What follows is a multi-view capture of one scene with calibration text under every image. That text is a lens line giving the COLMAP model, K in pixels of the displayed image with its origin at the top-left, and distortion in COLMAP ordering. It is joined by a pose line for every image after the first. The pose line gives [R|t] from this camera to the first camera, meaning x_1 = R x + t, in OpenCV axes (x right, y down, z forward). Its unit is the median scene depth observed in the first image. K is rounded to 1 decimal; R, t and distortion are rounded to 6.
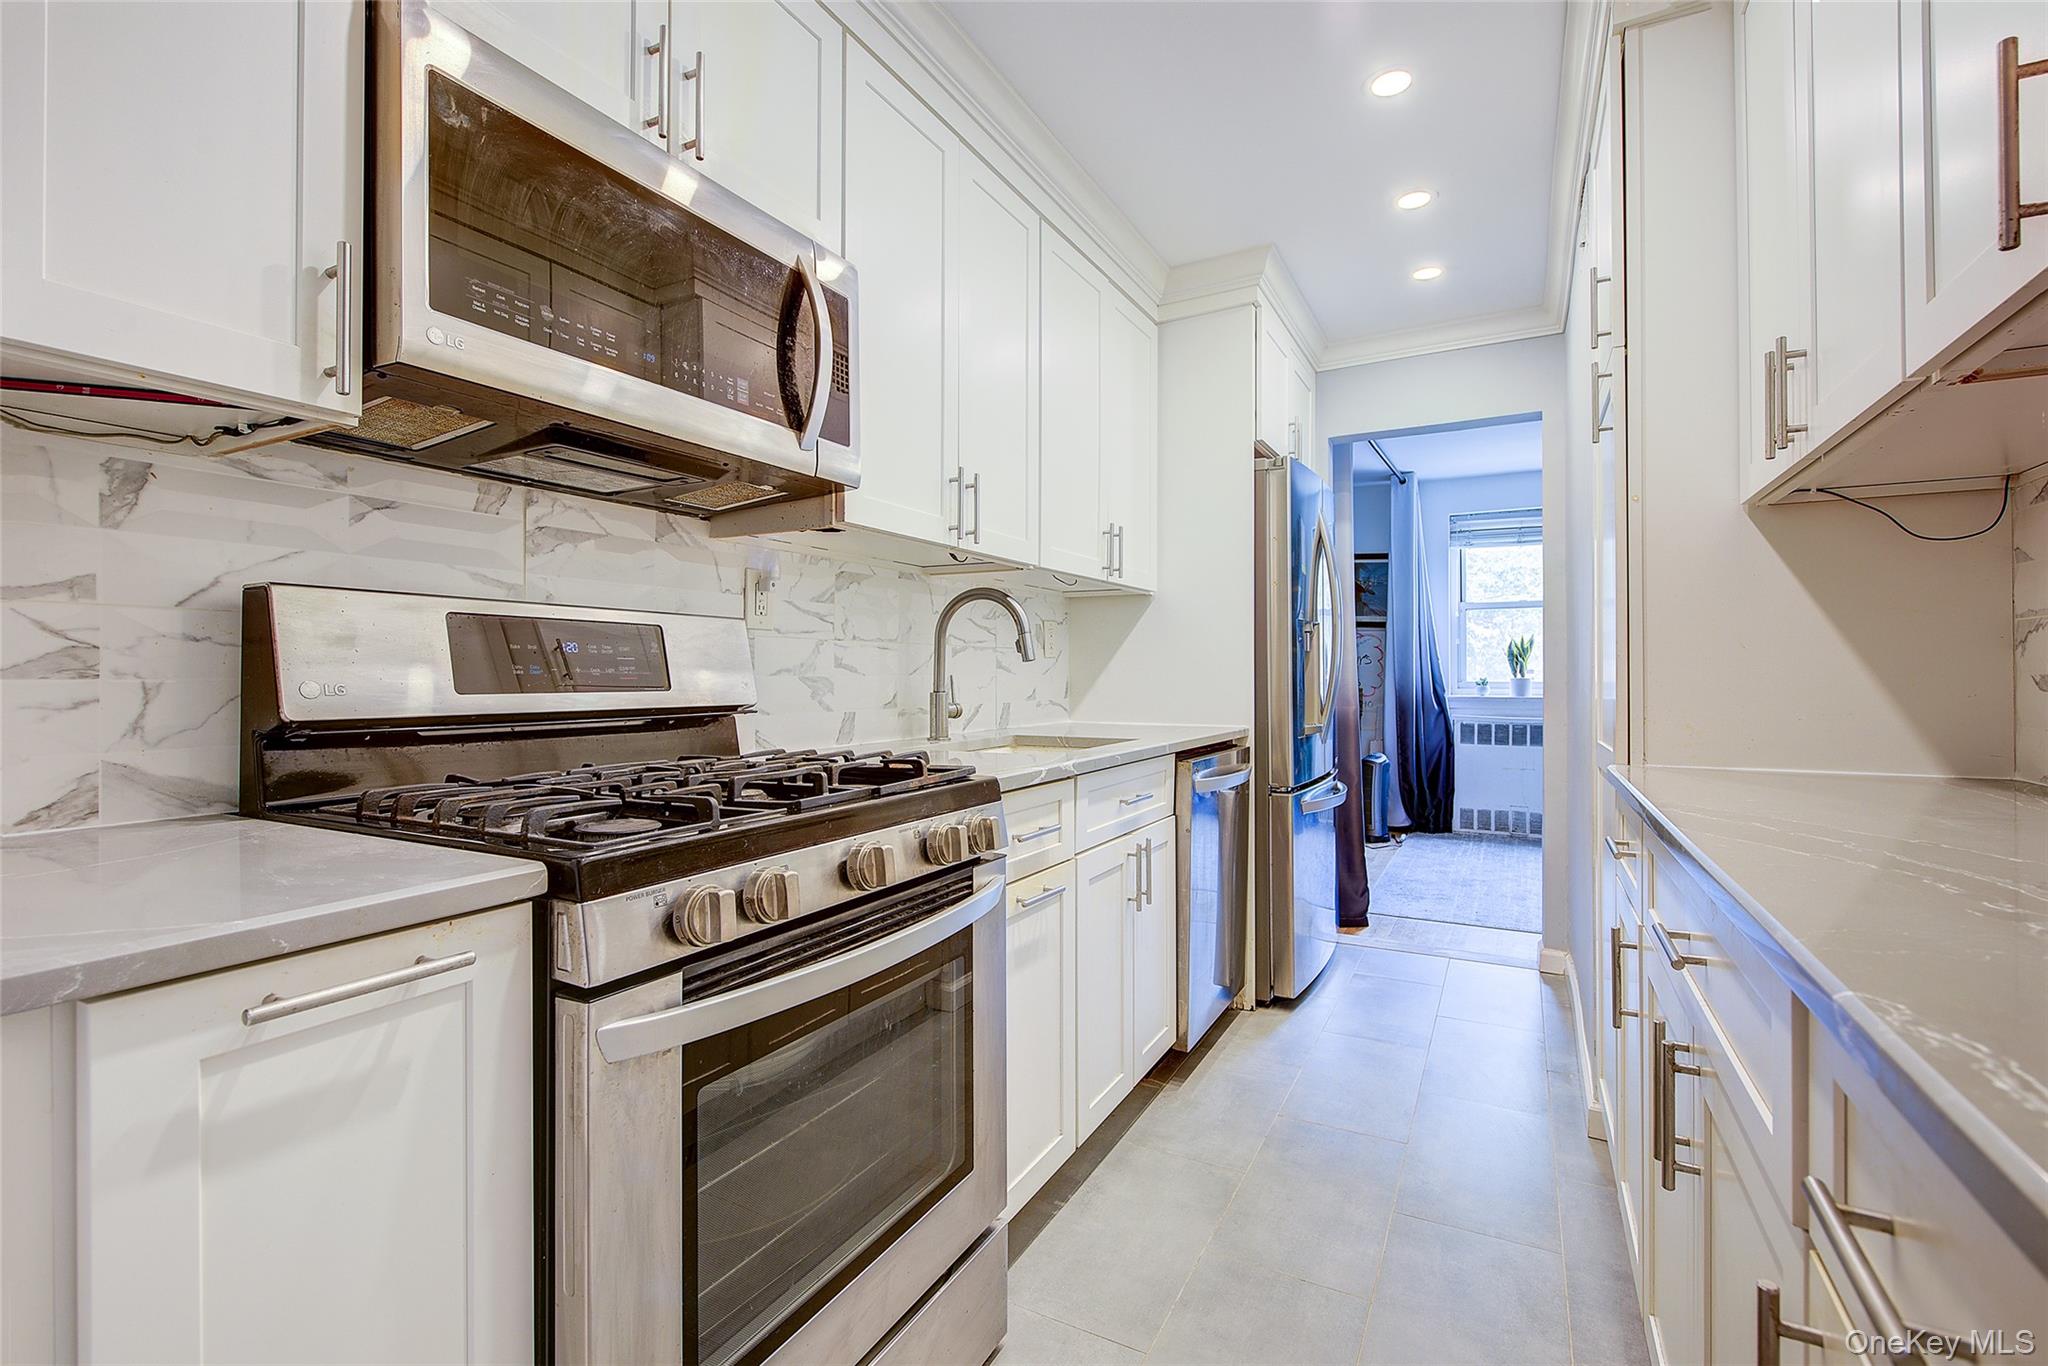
lens RADIAL K [[926.5, 0, 1008.1], [0, 926.5, 664.1], [0, 0, 1]] dist [-0.010407, -0.000620]
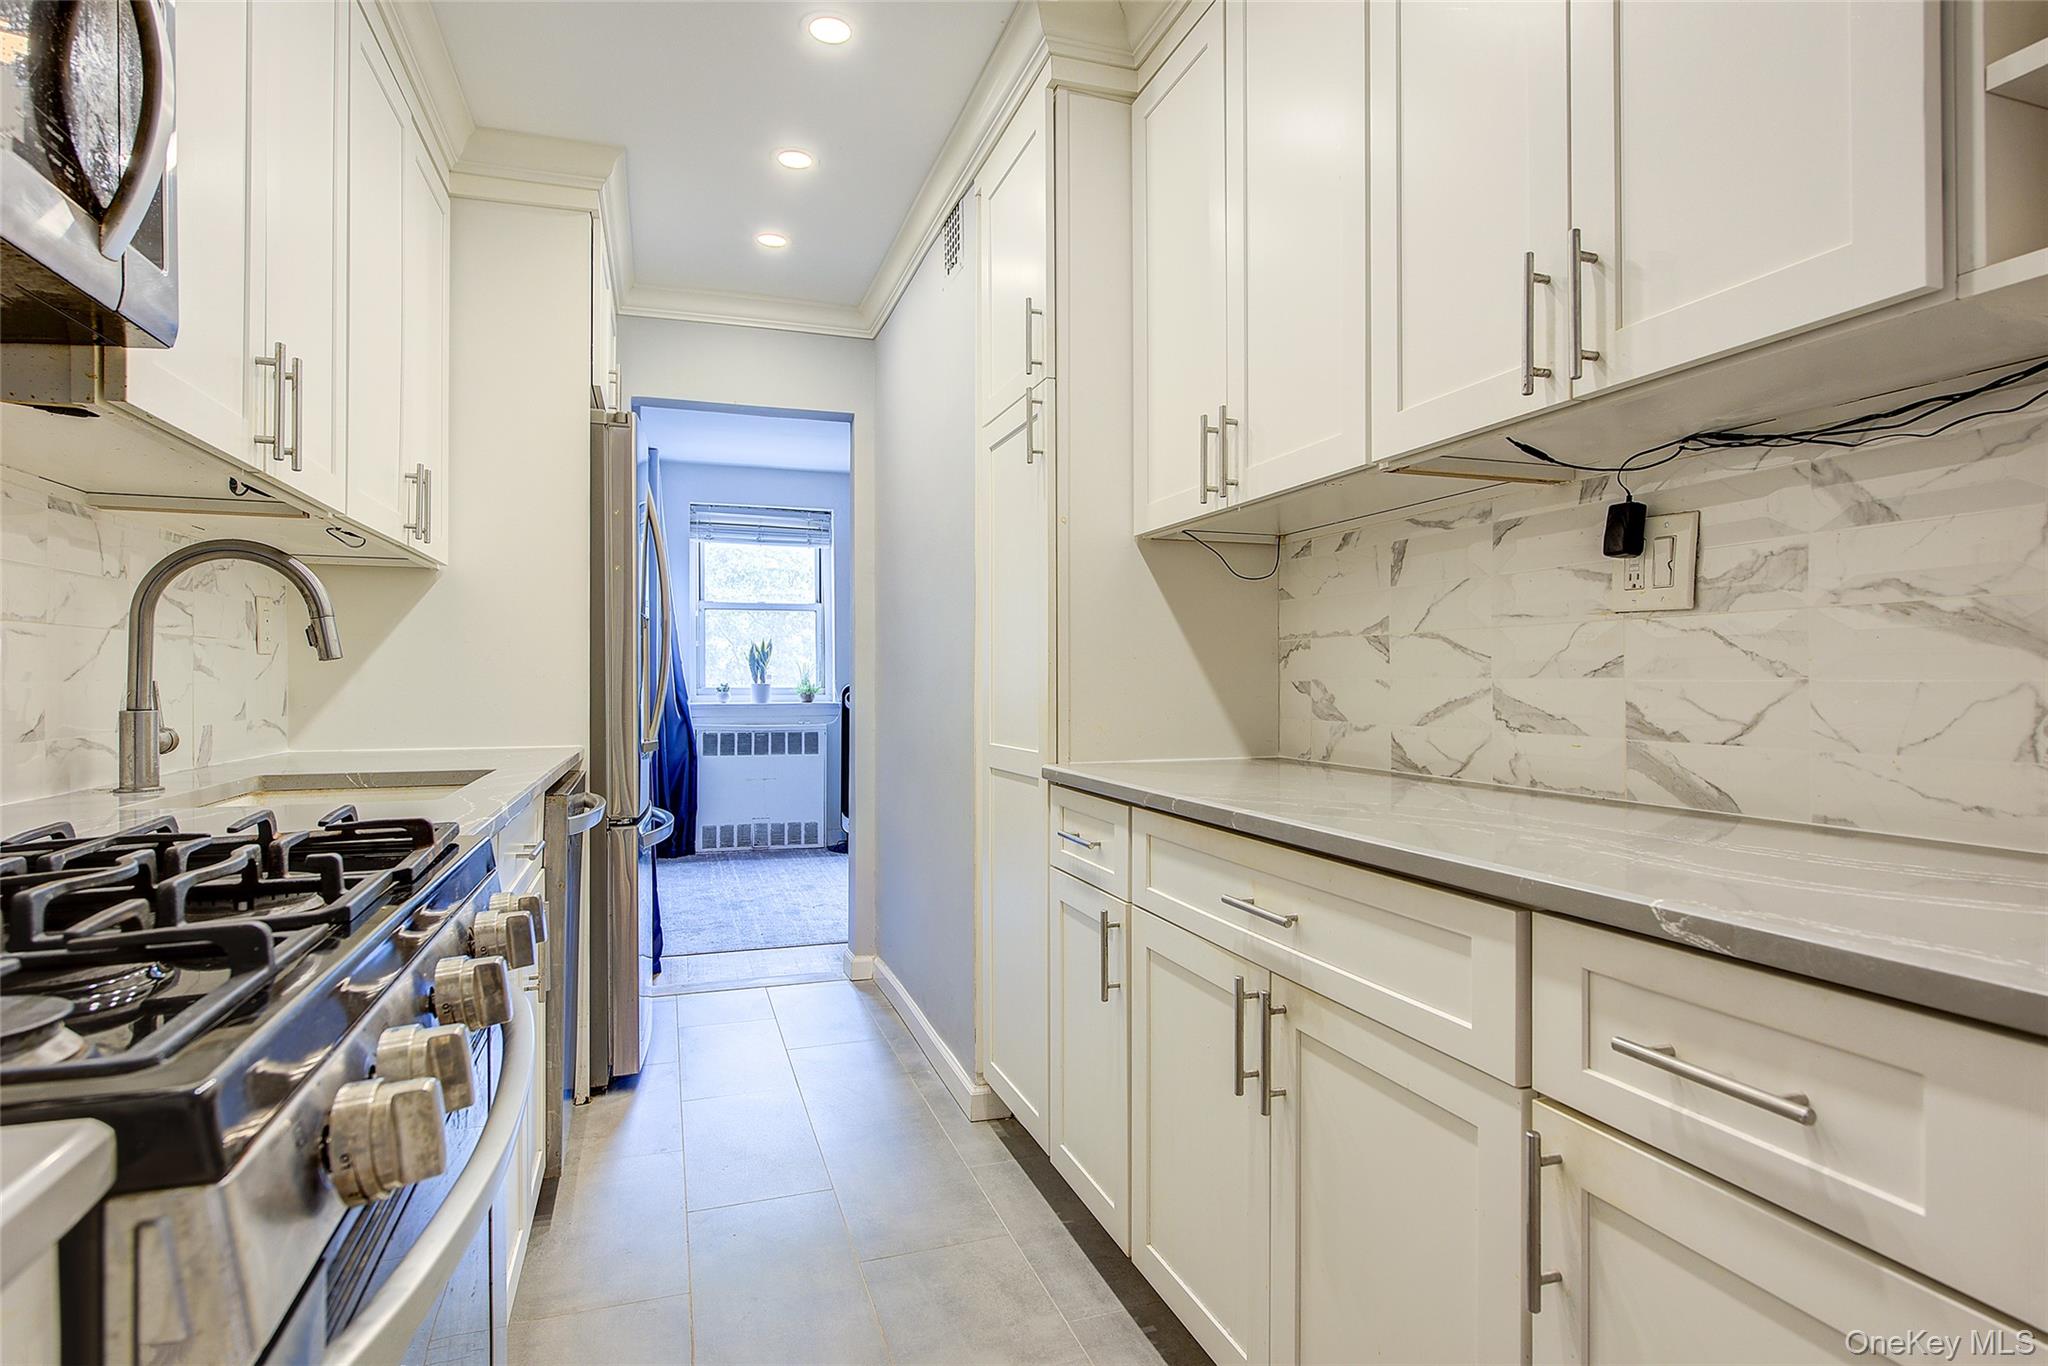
lens RADIAL K [[1073.6, 0, 1040.7], [0, 1073.6, 674.8], [0, 0, 1]] dist [-0.005219, -0.002985]
pose [[0.658482, 0.004028, 0.752586, -0.120505], [-0.009133, 0.999955, 0.002639, 0.000491], [-0.752541, -0.008611, 0.658489, 0.071296]]
